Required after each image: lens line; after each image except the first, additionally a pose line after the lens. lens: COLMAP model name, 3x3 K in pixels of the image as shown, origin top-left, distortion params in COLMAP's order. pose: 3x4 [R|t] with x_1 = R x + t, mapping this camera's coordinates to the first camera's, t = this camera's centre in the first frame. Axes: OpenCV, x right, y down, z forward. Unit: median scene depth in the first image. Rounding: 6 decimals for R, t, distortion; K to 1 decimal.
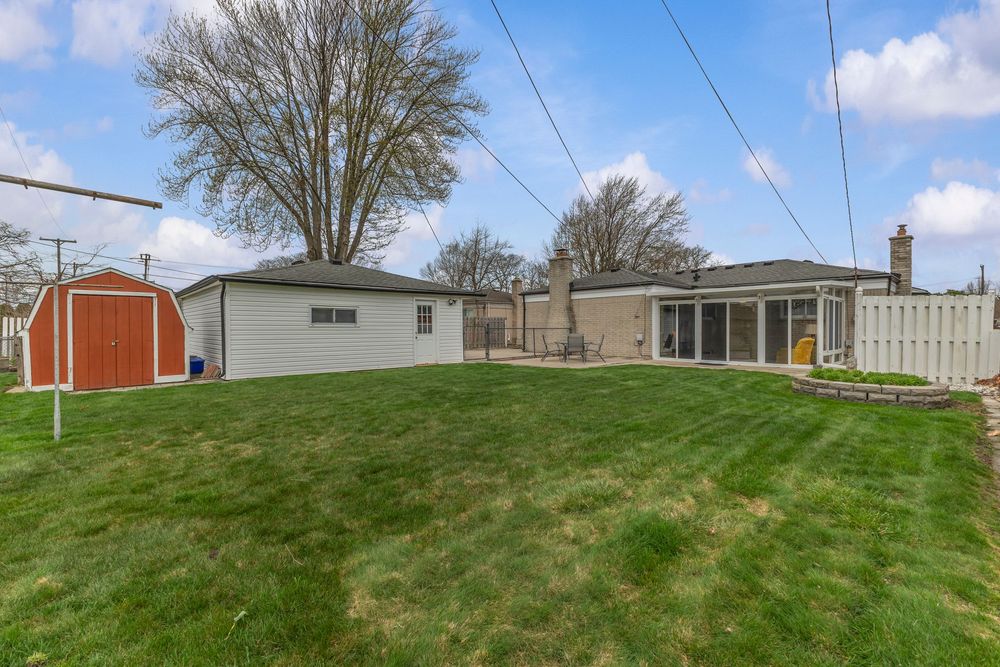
lens RADIAL K [[429.1, 0, 500.5], [0, 429.1, 334.4], [0, 0, 1]] dist [0.008234, 0.000324]
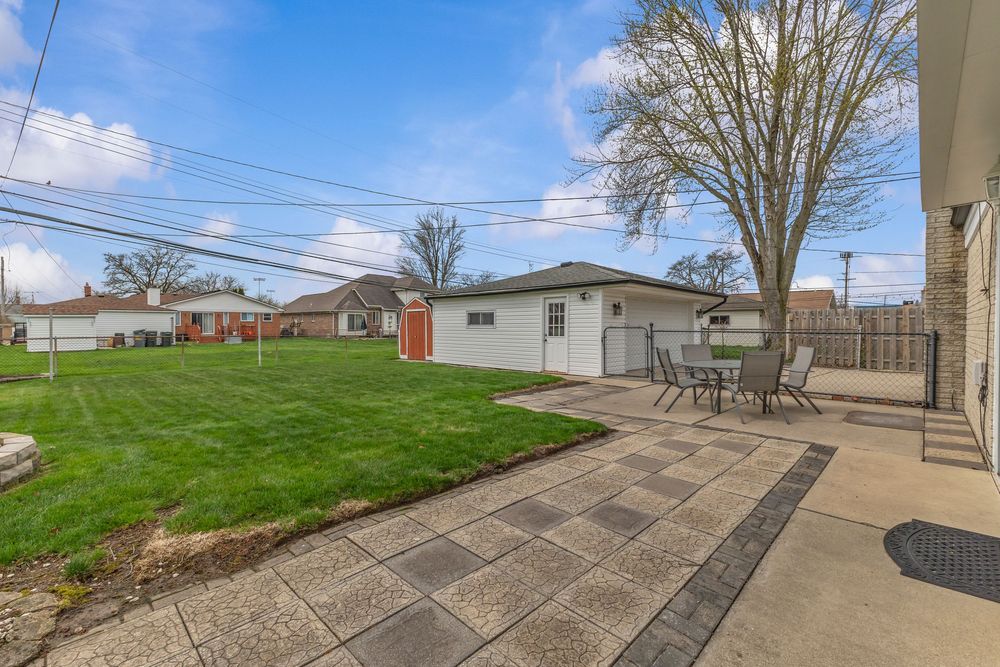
lens RADIAL K [[429.1, 0, 500.3], [0, 429.1, 329.9], [0, 0, 1]] dist [0.008234, 0.000324]
pose [[0.049948, 0.013397, -0.998662, 0.673452], [-0.011588, 0.999851, 0.012833, -0.024272], [0.998685, 0.010932, 0.050096, 0.854592]]
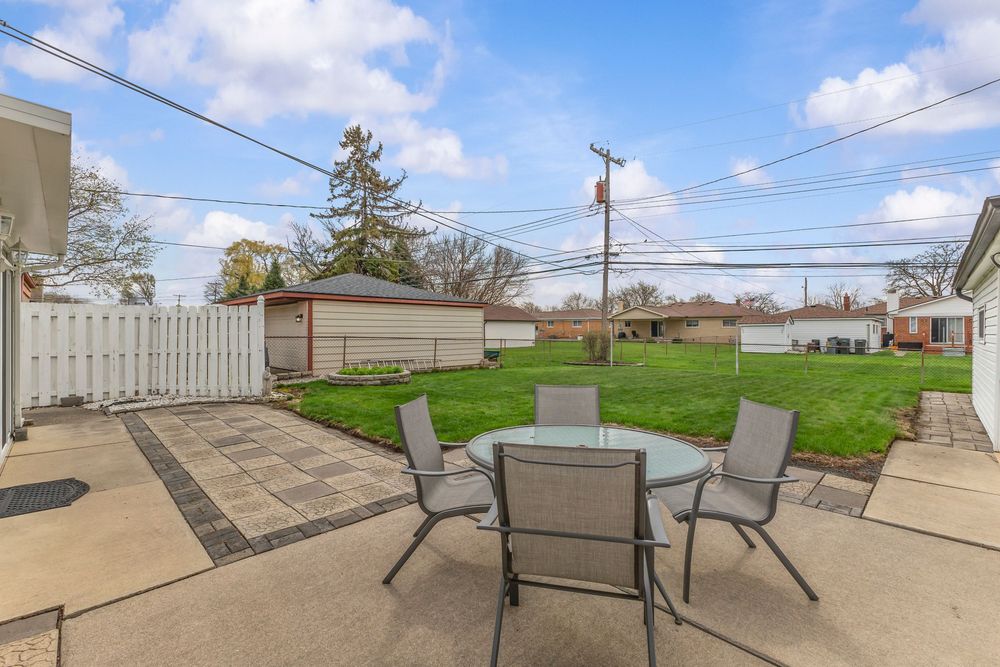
lens RADIAL K [[429.1, 0, 502.6], [0, 429.1, 332.9], [0, 0, 1]] dist [0.008234, 0.000324]
pose [[-0.998947, 0.000390, -0.045873, 0.239019], [-0.000376, 0.999861, 0.016692, -0.035258], [0.045873, 0.016691, -0.998808, 1.323830]]
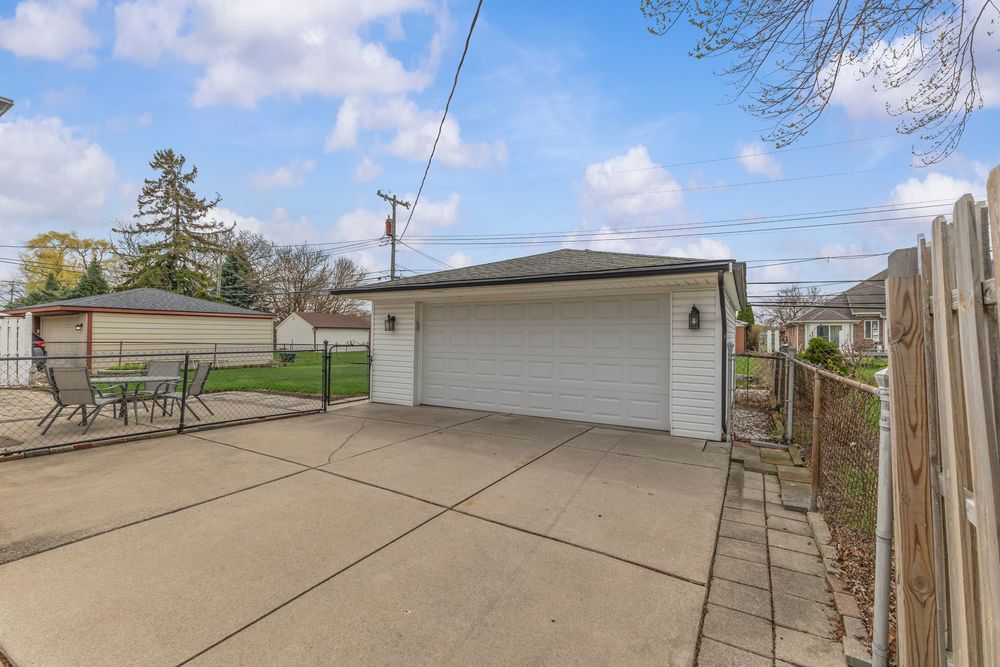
lens RADIAL K [[429.1, 0, 504.8], [0, 429.1, 332.0], [0, 0, 1]] dist [0.008234, 0.000324]
pose [[-0.953435, -0.001767, -0.301592, -0.097876], [-0.001488, 0.999998, -0.001152, -0.038900], [0.301594, -0.000650, -0.953436, 1.814462]]
